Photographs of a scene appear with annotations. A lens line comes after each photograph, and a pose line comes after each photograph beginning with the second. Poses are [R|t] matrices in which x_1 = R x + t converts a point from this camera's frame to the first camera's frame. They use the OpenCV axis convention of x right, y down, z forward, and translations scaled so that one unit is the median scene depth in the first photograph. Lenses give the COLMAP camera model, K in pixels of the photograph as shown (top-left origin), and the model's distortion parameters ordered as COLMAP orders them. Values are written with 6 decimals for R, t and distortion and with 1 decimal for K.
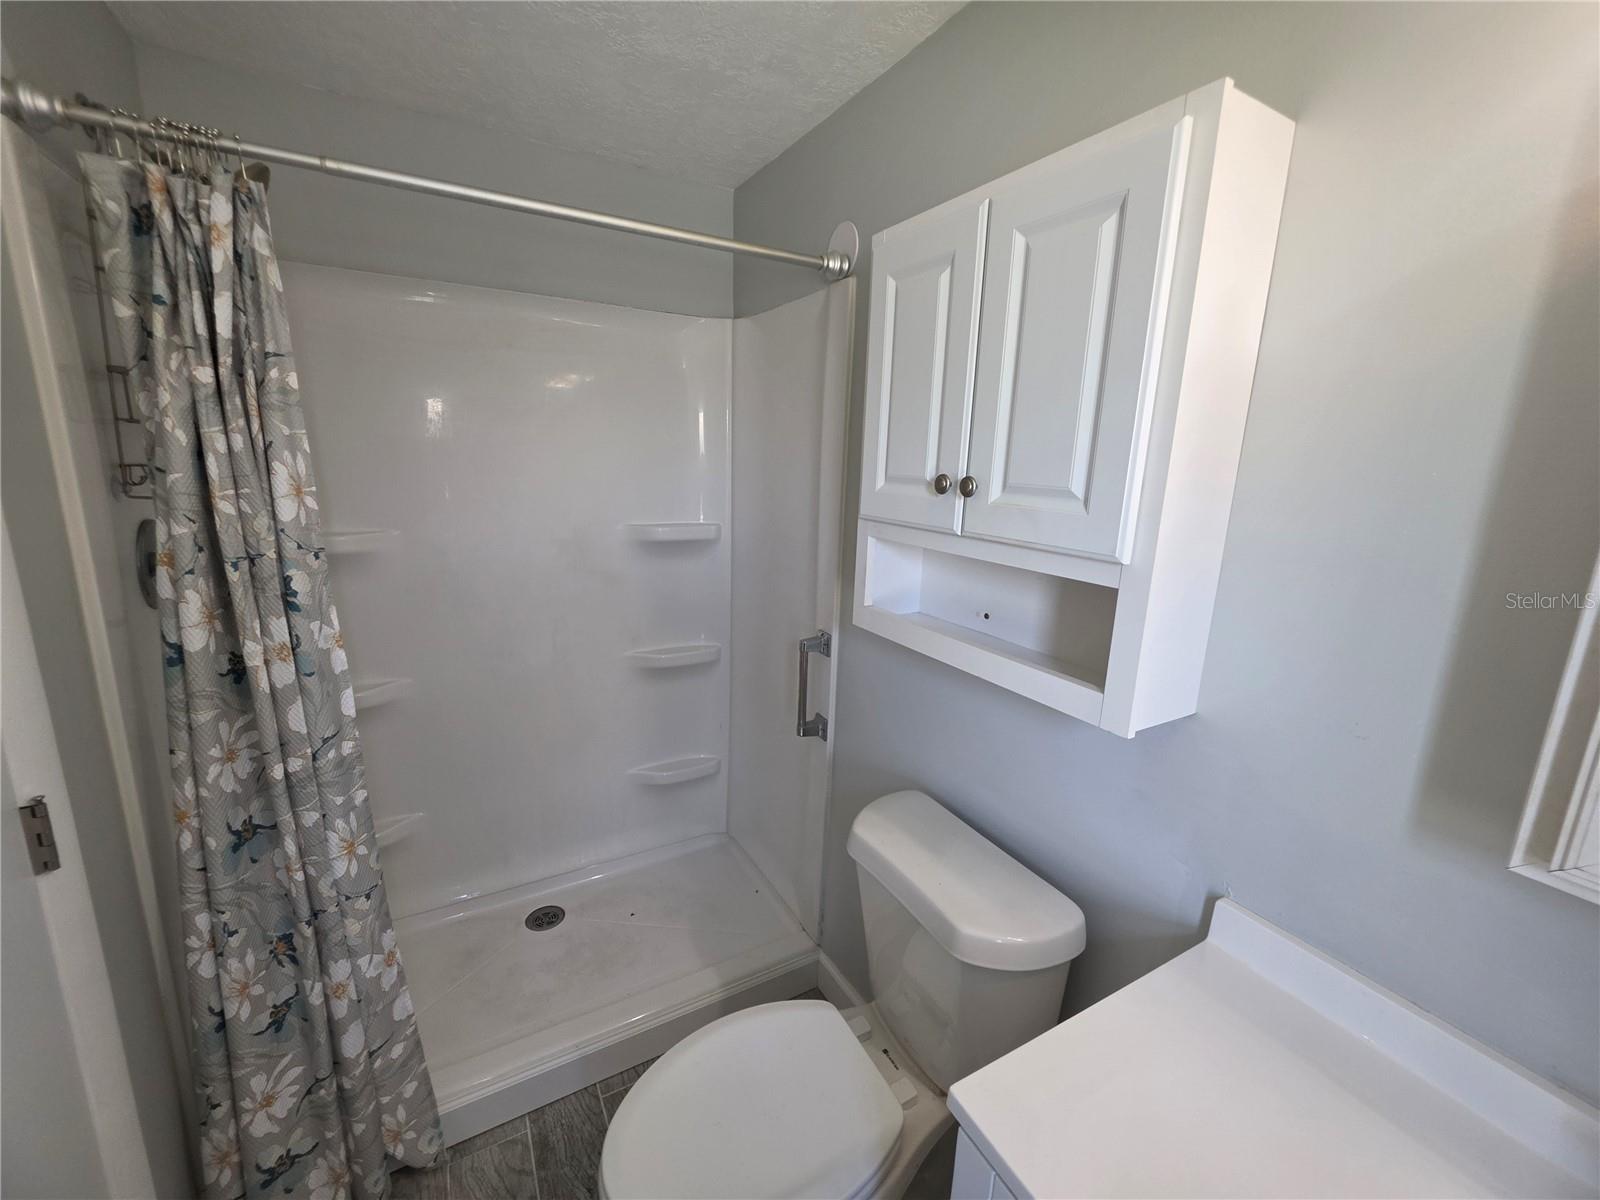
lens RADIAL K [[644.4, 0, 803.7], [0, 644.4, 593.9], [0, 0, 1]] dist [-0.003562, 0.000903]
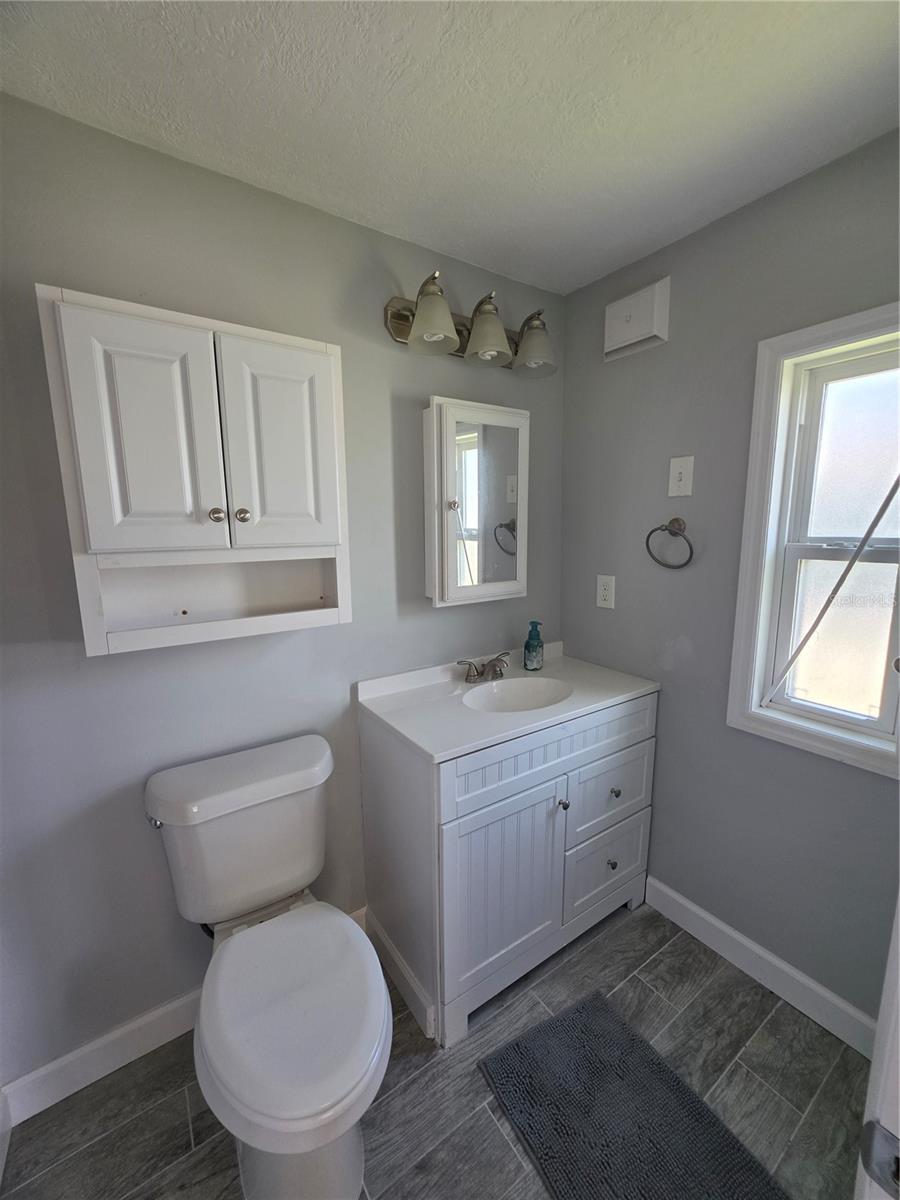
lens RADIAL K [[482.9, 0, 450.0], [0, 482.9, 600.0], [0, 0, 1]] dist [-0.003120, 0.000492]
pose [[-0.083348, -0.190170, 0.978207, -0.989697], [0.223569, 0.953031, 0.204325, -0.097138], [-0.971118, 0.235727, -0.036916, 0.611858]]
